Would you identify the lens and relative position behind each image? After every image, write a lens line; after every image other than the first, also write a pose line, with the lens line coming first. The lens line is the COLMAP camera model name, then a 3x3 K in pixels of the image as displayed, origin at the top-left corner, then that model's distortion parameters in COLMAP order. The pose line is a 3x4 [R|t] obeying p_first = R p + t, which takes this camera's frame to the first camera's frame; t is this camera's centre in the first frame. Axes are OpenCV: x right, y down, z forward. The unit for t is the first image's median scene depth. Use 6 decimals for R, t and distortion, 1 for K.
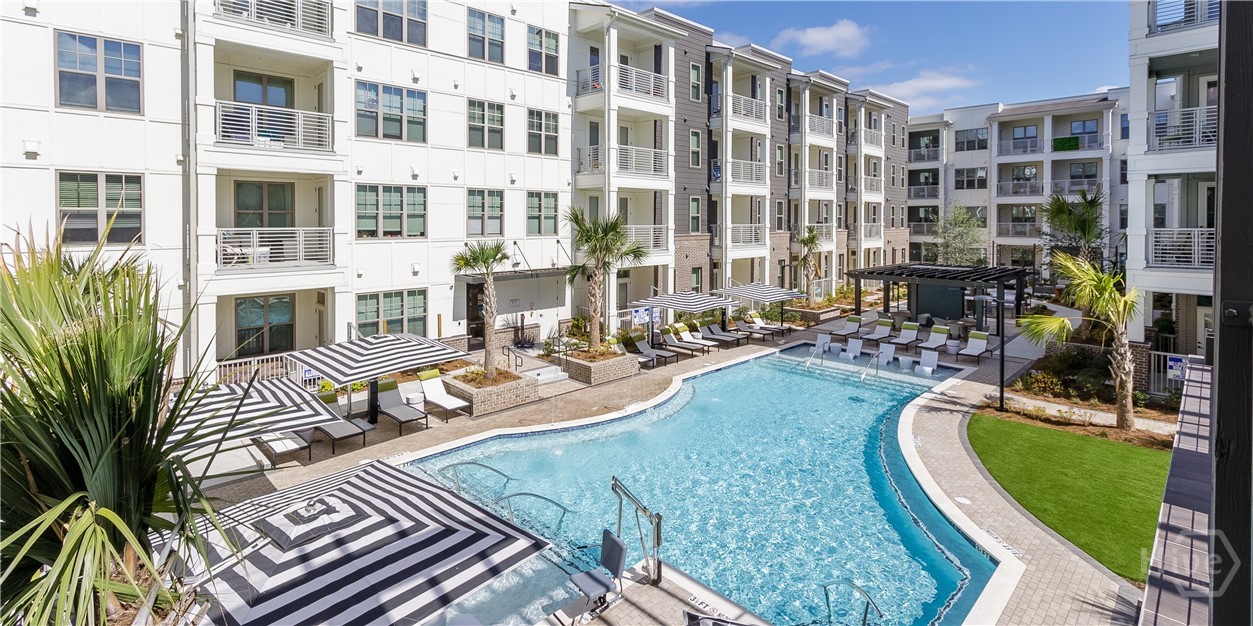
lens RADIAL K [[588.3, 0, 607.5], [0, 588.3, 224.8], [0, 0, 1]] dist [-0.000624, 0.000217]
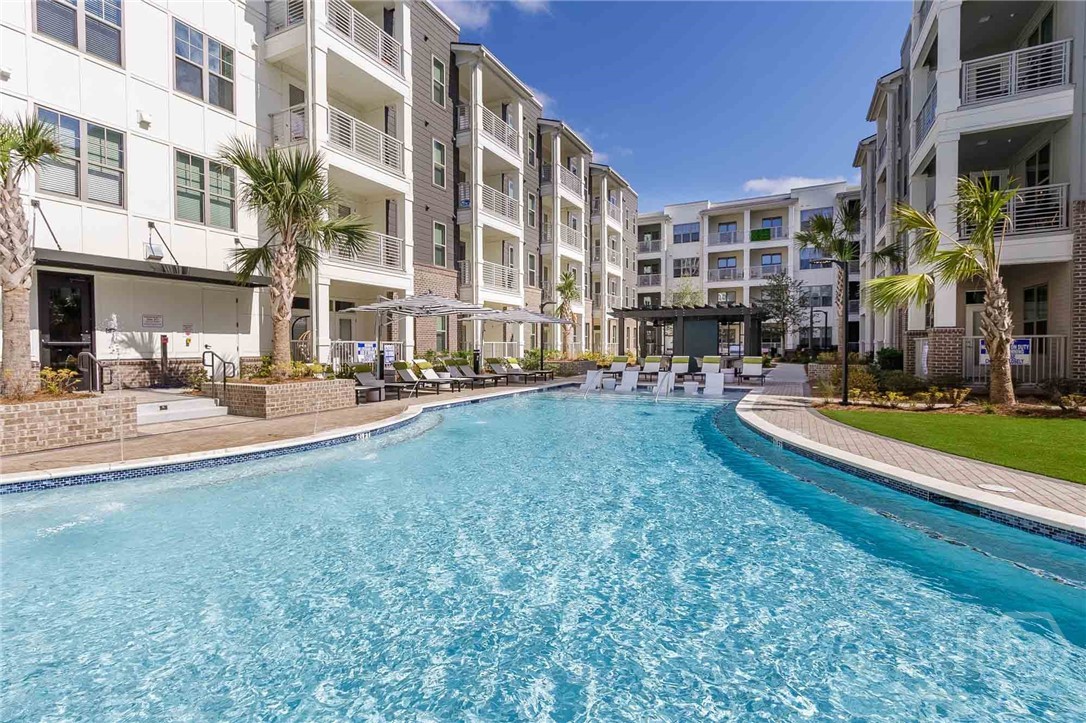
lens RADIAL K [[518.0, 0, 536.3], [0, 518.0, 356.5], [0, 0, 1]] dist [0.002951, 0.001360]
pose [[0.945398, -0.011681, 0.325709, 0.038300], [0.007915, 0.999886, 0.012885, 0.130371], [-0.325822, -0.009603, 0.945382, 0.266843]]
